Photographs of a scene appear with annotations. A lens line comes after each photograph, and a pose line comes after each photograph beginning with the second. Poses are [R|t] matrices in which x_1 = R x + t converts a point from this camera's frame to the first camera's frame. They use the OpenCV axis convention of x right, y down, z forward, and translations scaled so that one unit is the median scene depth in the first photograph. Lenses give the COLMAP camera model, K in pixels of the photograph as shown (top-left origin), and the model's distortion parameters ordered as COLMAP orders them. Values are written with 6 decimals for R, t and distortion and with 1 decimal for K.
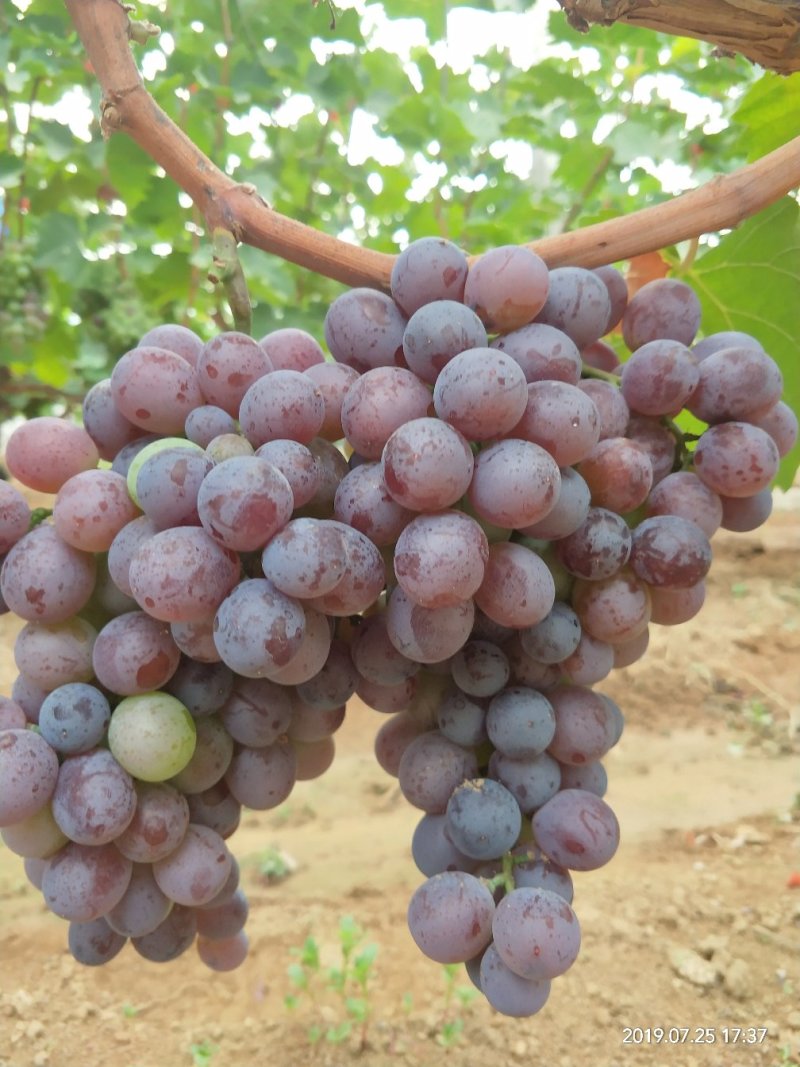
lens RADIAL K [[870.5, 0, 399.7], [0, 870.5, 533.7], [0, 0, 1]] dist [-0.001492, -0.016476]
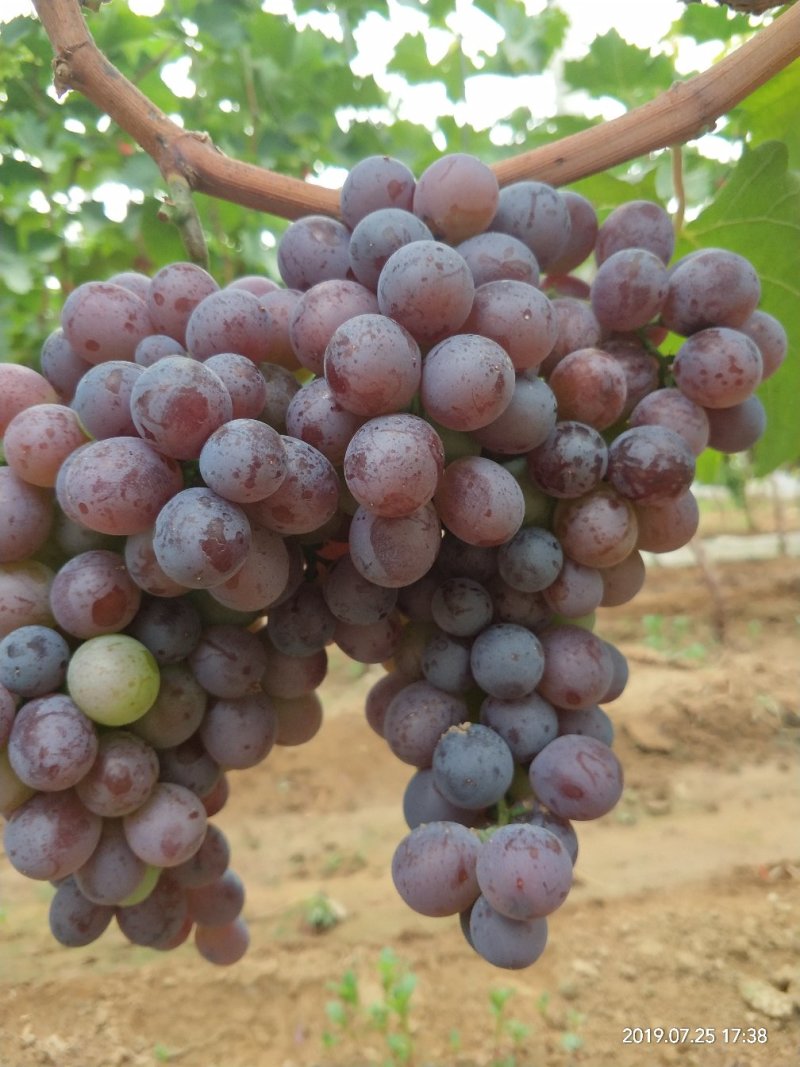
lens RADIAL K [[874.1, 0, 402.4], [0, 874.1, 531.5], [0, 0, 1]] dist [-0.018694, 0.000127]
pose [[0.996318, -0.056965, -0.064081, 0.100112], [0.051423, 0.995050, -0.085036, 0.161565], [0.068608, 0.081427, 0.994315, 0.050097]]
